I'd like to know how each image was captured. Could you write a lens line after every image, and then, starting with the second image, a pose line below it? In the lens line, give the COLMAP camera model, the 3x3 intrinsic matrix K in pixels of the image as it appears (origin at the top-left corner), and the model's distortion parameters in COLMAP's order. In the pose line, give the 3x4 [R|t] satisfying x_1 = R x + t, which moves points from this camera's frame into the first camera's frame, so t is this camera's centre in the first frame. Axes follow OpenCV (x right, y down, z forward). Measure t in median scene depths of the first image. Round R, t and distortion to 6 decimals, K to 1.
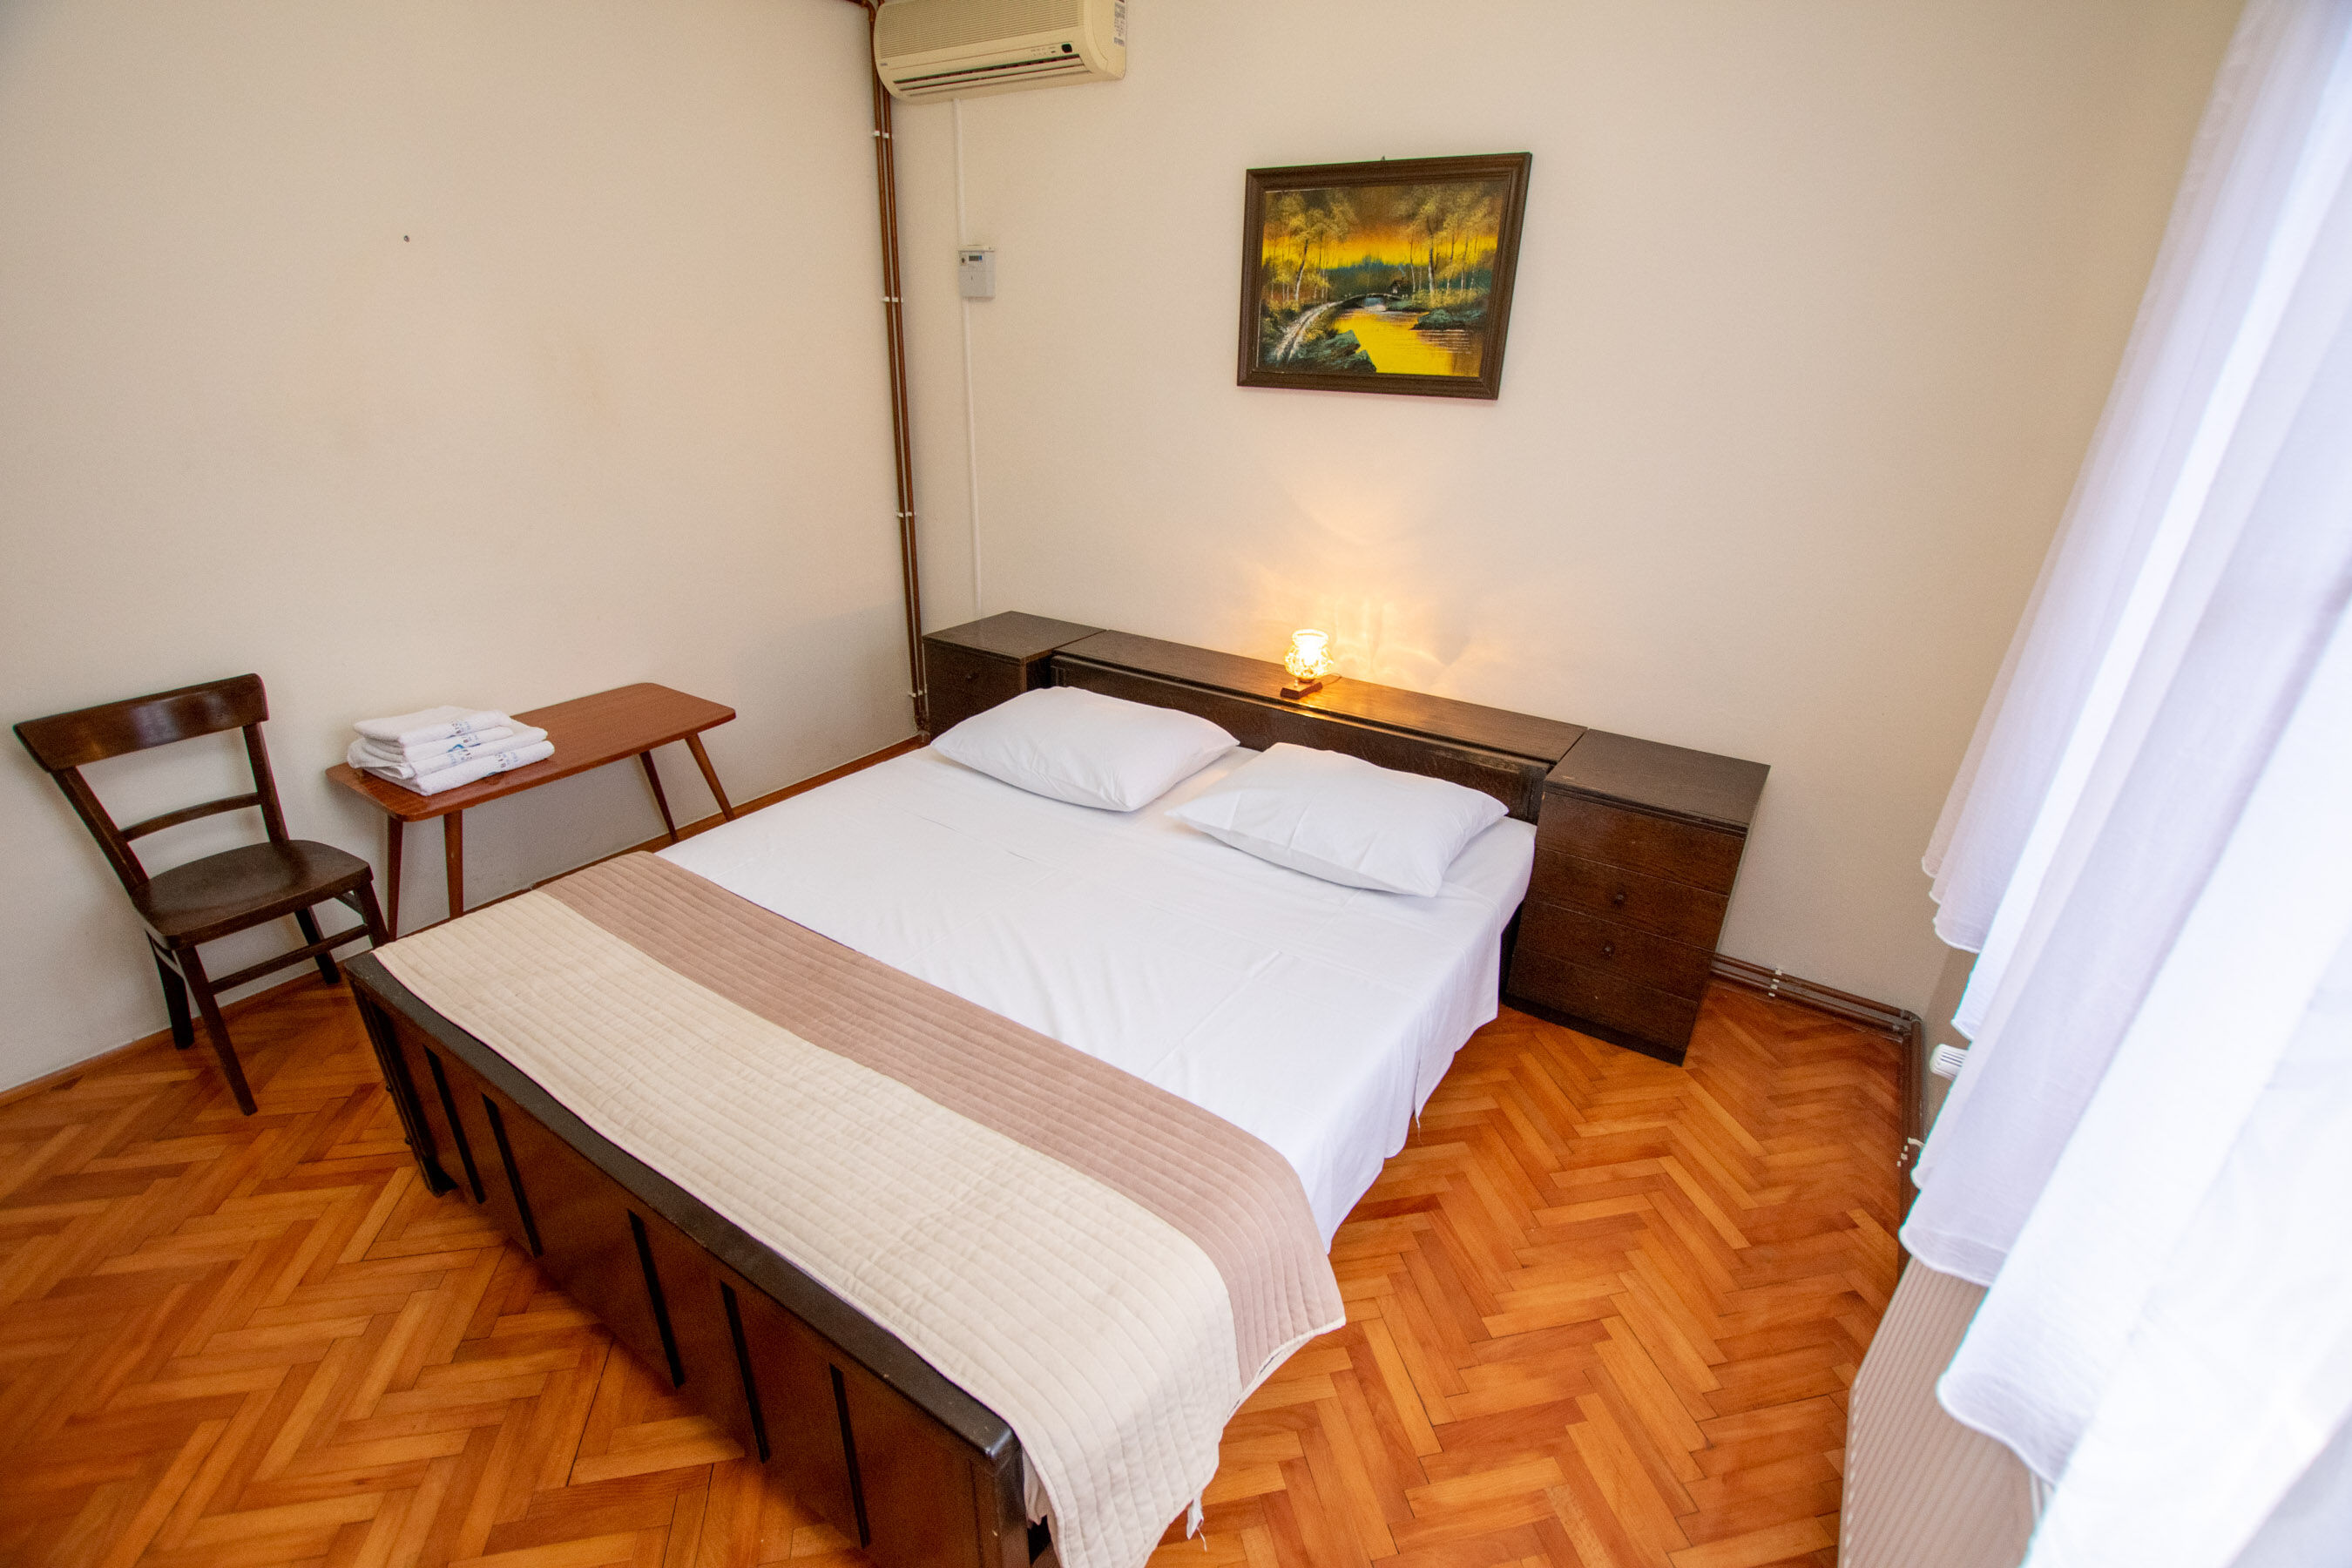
lens RADIAL K [[1033.7, 0, 1172.9], [0, 1033.7, 787.0], [0, 0, 1]] dist [-0.003693, 0.000011]
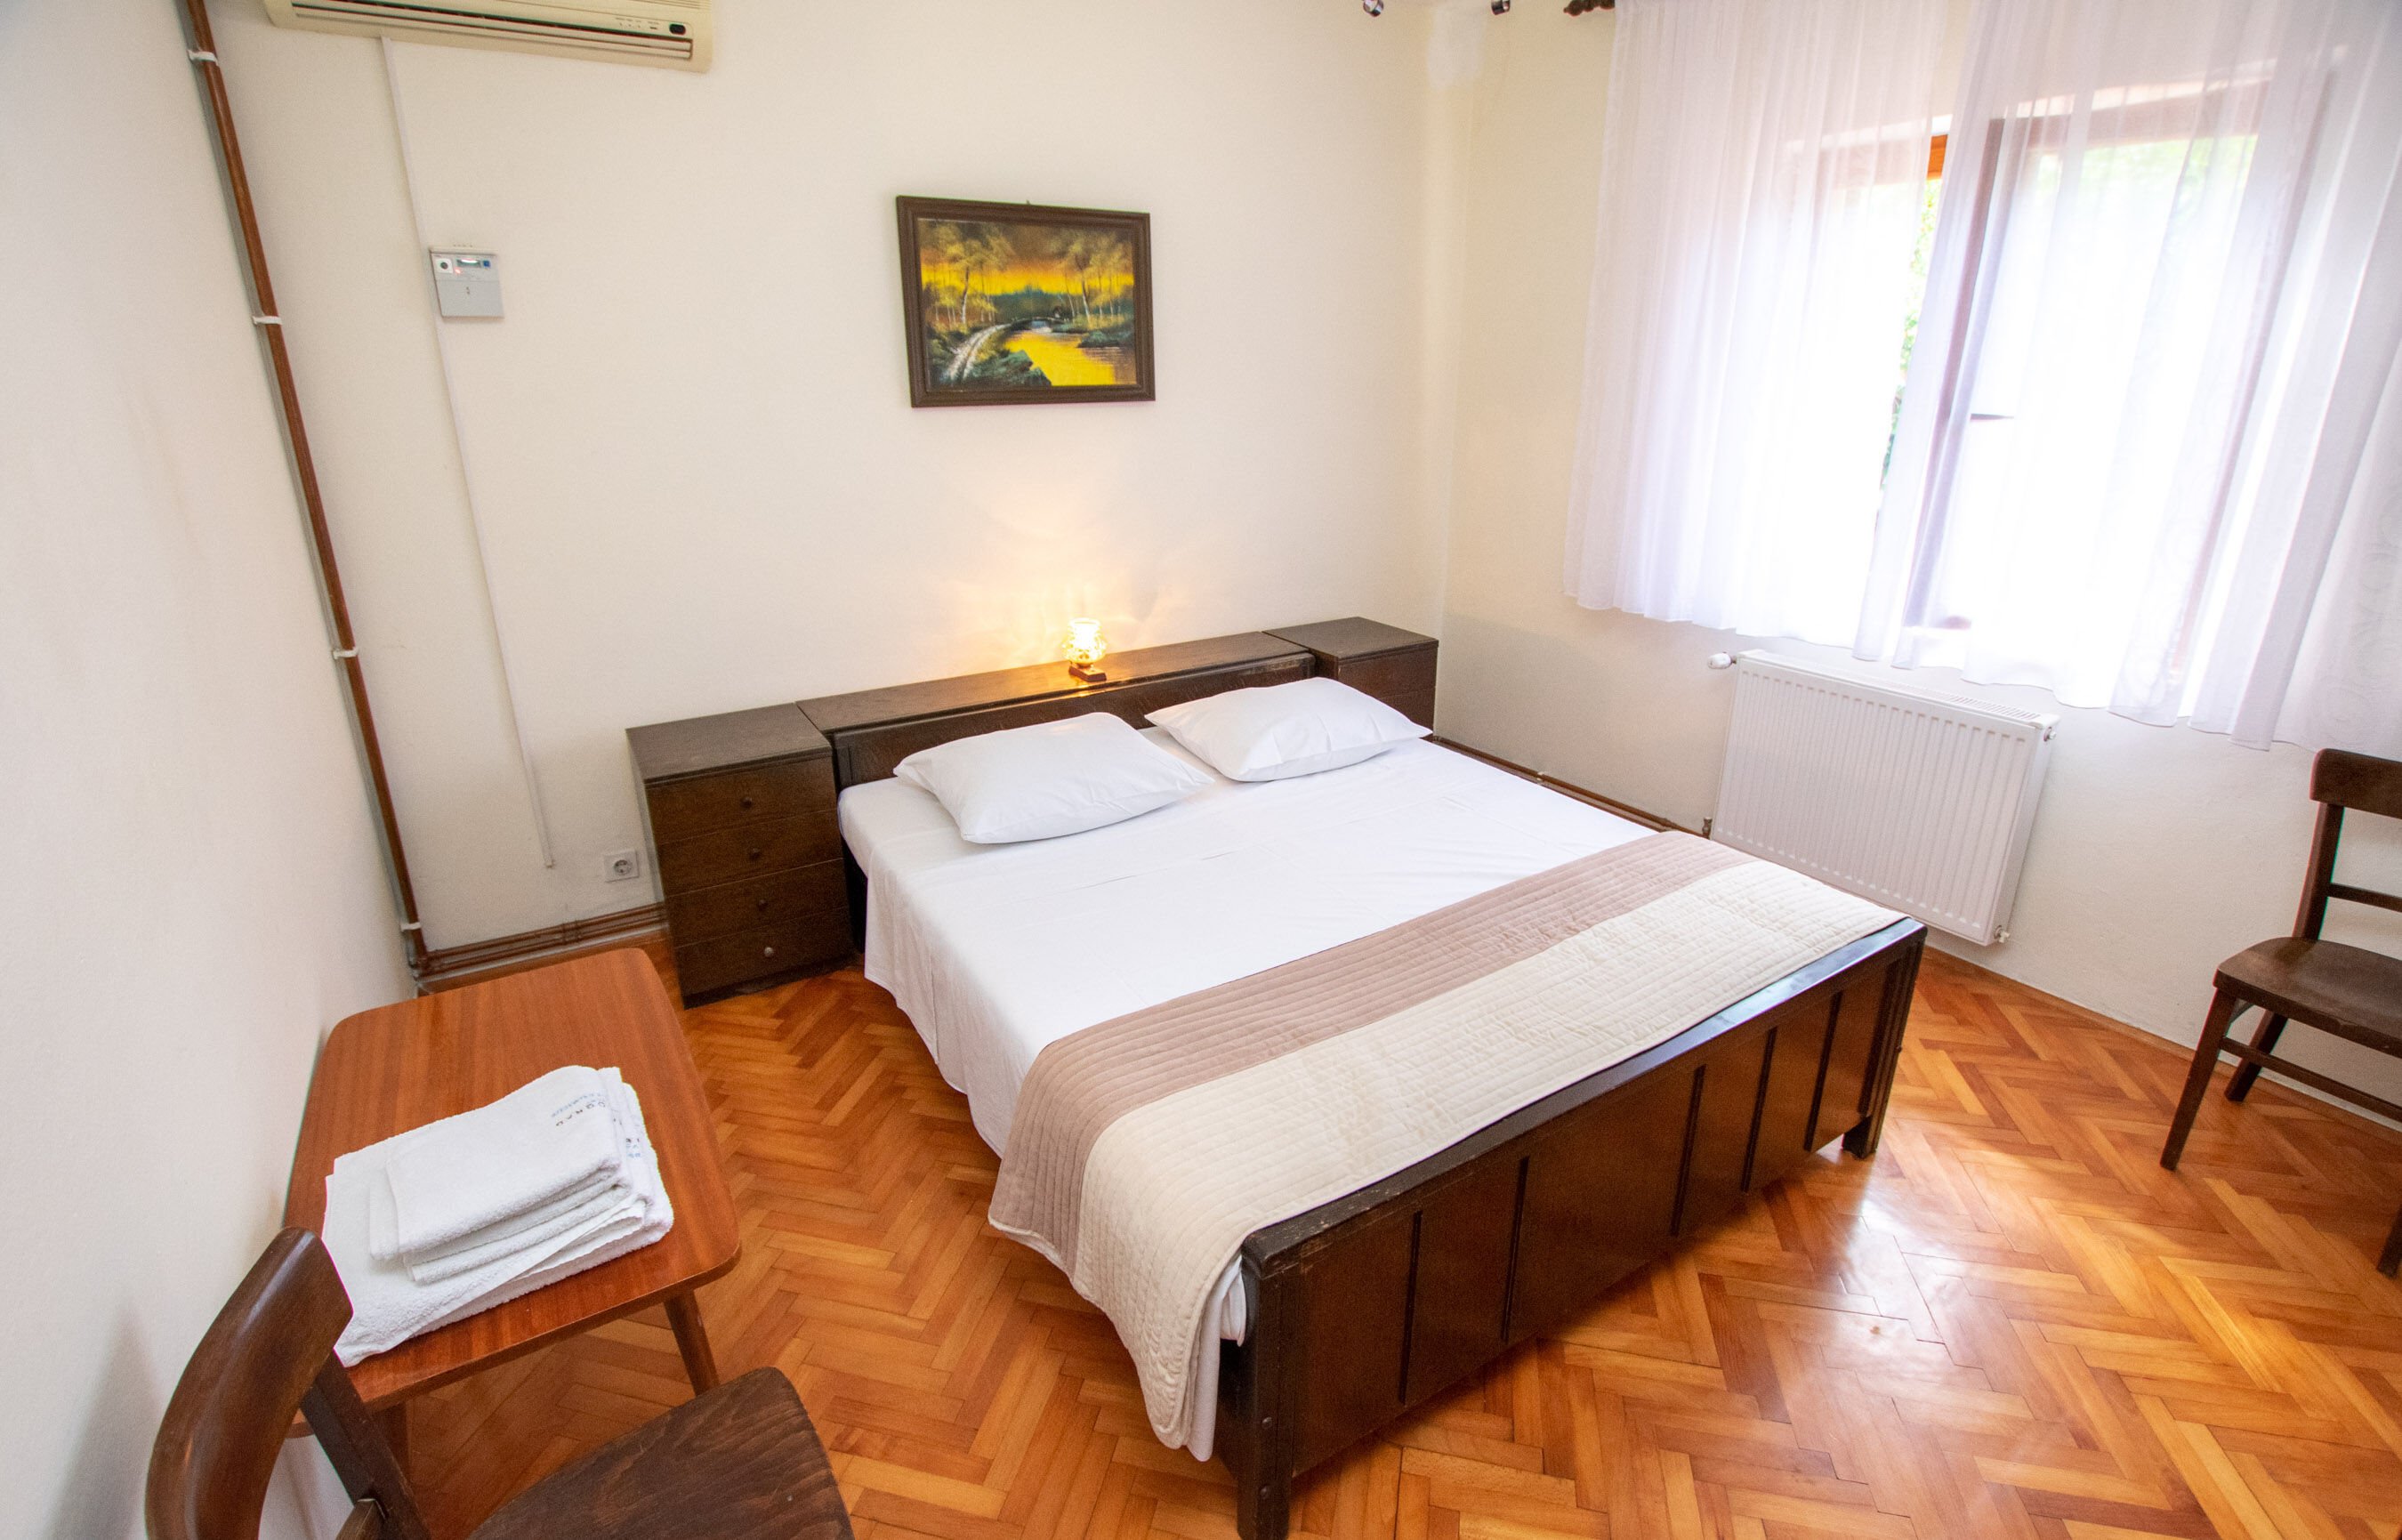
lens RADIAL K [[1112.2, 0, 1188.7], [0, 1112.2, 726.5], [0, 0, 1]] dist [-0.001106, -0.000827]
pose [[0.423135, -0.307579, 0.852263, -0.882340], [0.381307, 0.913718, 0.140445, -0.177272], [-0.821926, 0.265547, 0.503907, 0.370701]]
